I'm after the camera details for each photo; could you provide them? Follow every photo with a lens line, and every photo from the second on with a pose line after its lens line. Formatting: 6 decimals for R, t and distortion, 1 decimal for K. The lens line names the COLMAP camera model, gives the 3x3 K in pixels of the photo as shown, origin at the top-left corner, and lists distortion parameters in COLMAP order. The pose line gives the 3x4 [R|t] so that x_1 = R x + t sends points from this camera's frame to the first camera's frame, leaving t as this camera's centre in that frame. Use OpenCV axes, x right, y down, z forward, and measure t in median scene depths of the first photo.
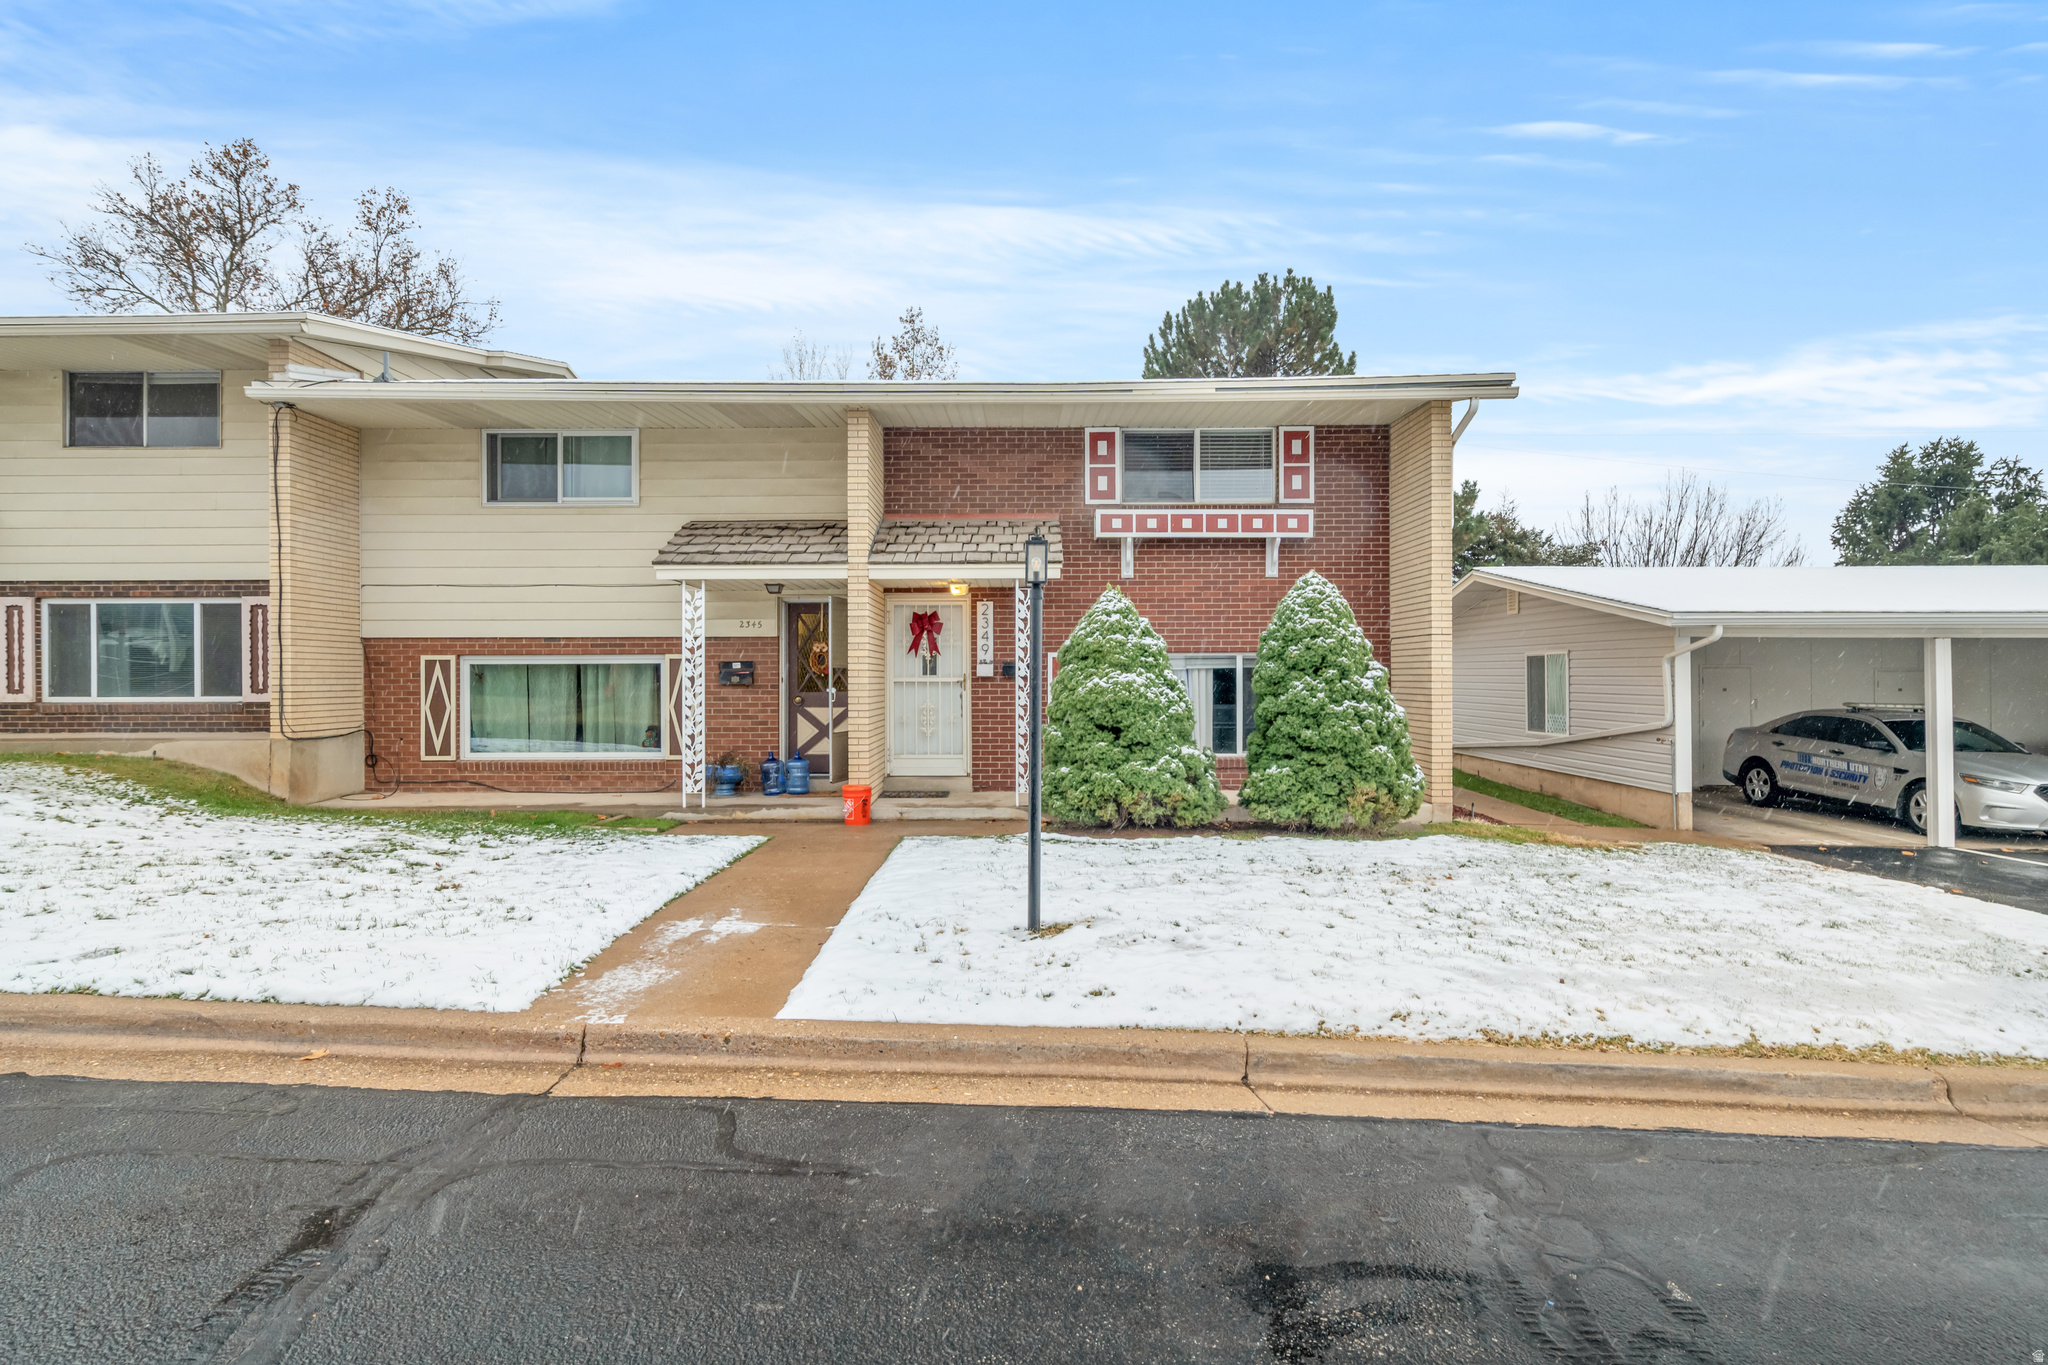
lens RADIAL K [[1028.1, 0, 1013.3], [0, 1028.1, 675.4], [0, 0, 1]] dist [0.003482, 0.000526]
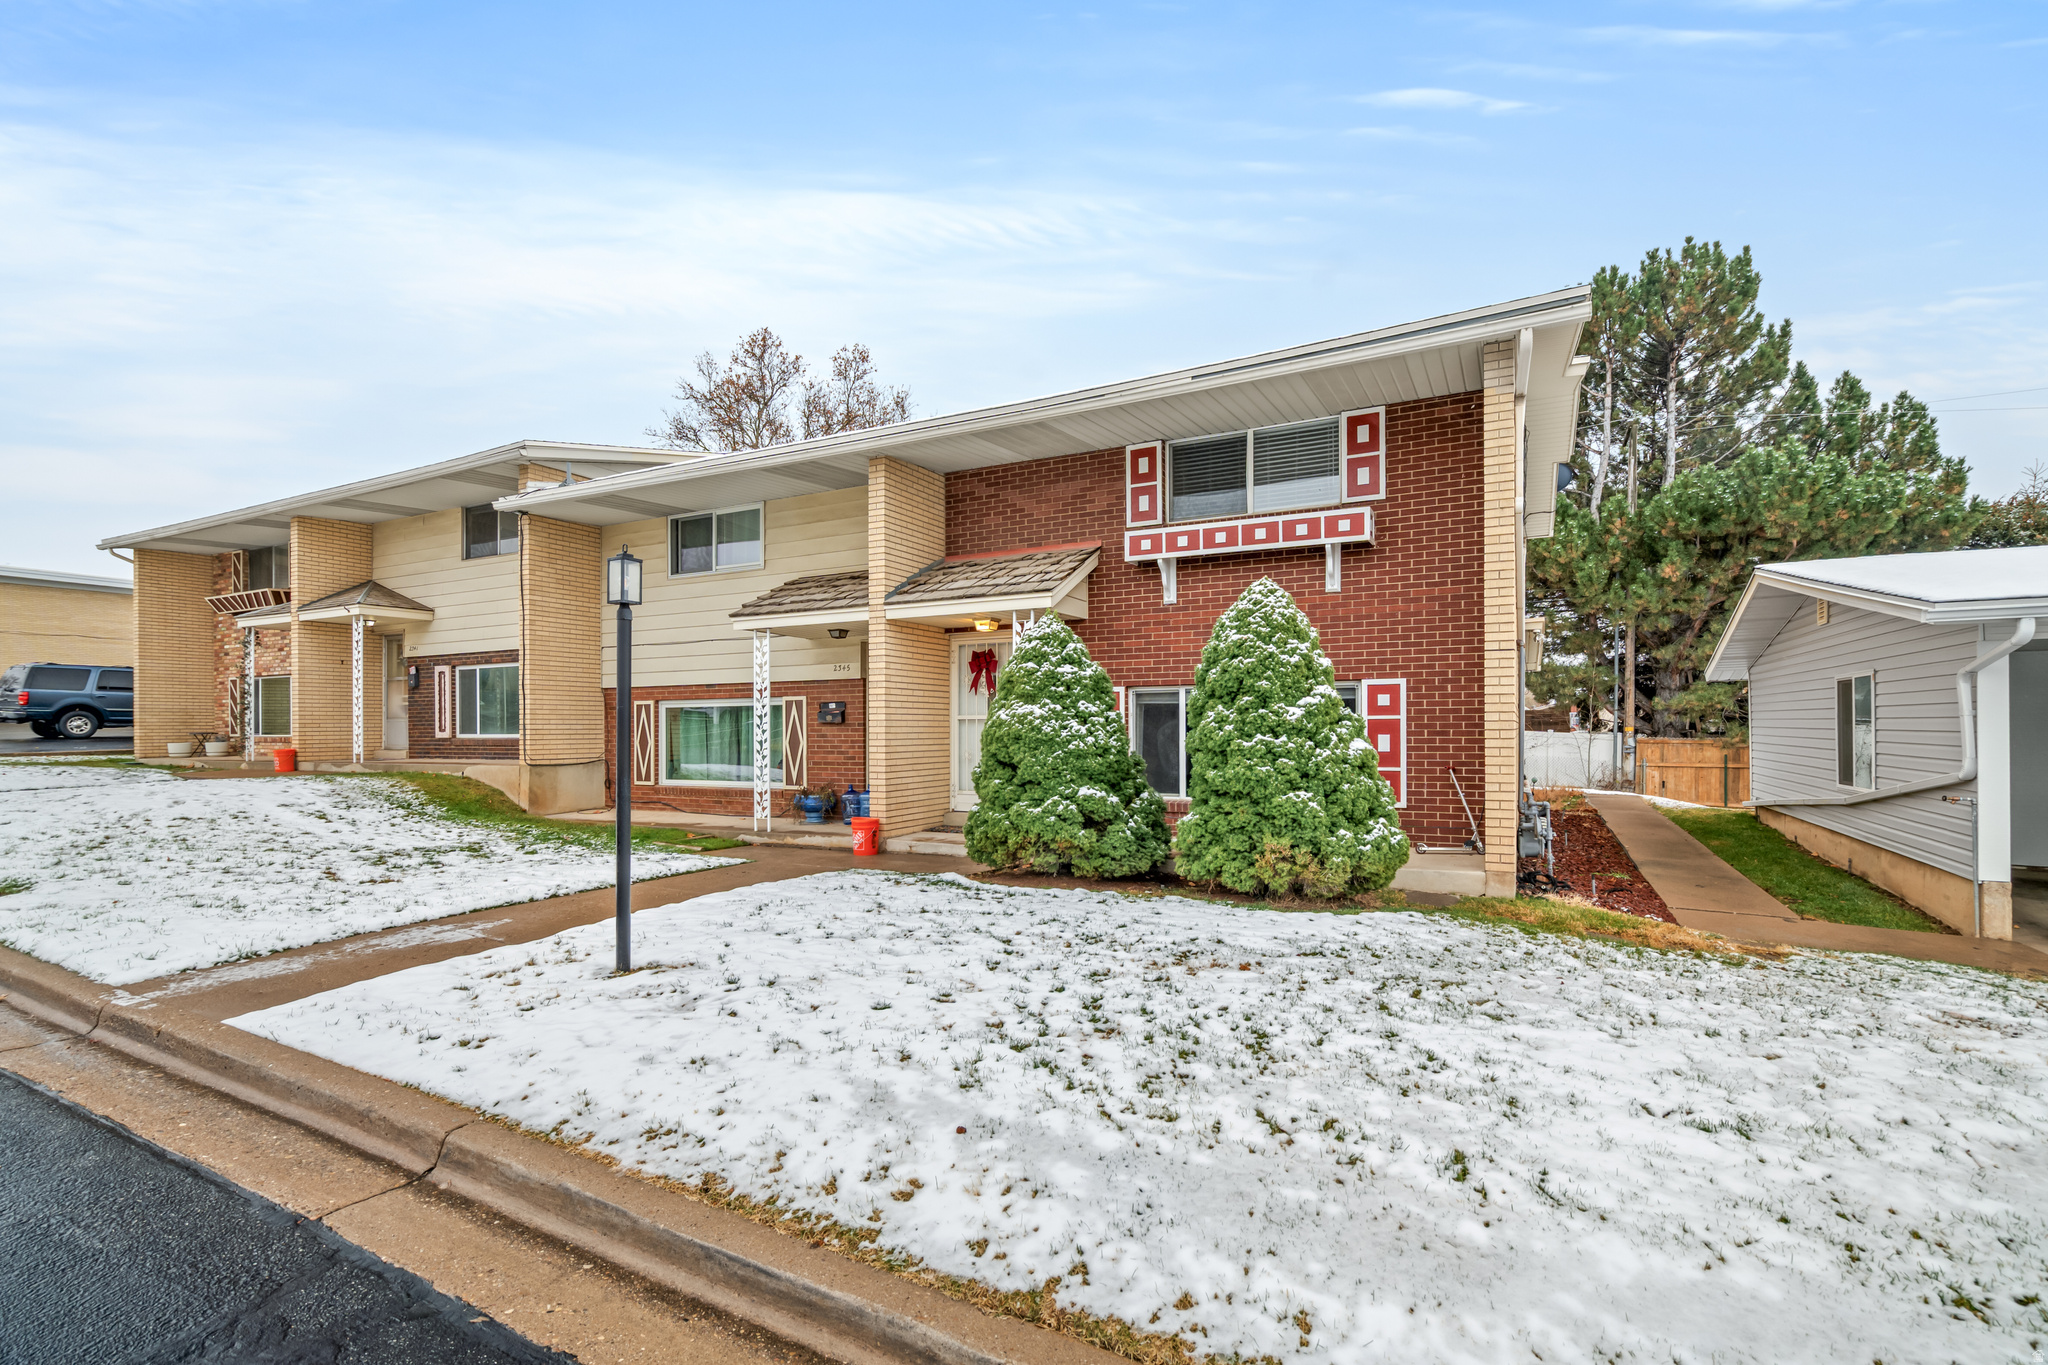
lens RADIAL K [[930.4, 0, 1027.4], [0, 930.4, 726.4], [0, 0, 1]] dist [-0.002086, 0.000221]
pose [[0.892551, -0.003972, -0.450929, 0.371999], [0.005050, 0.999987, 0.001187, 0.012647], [0.450918, -0.003337, 0.892559, 0.204924]]
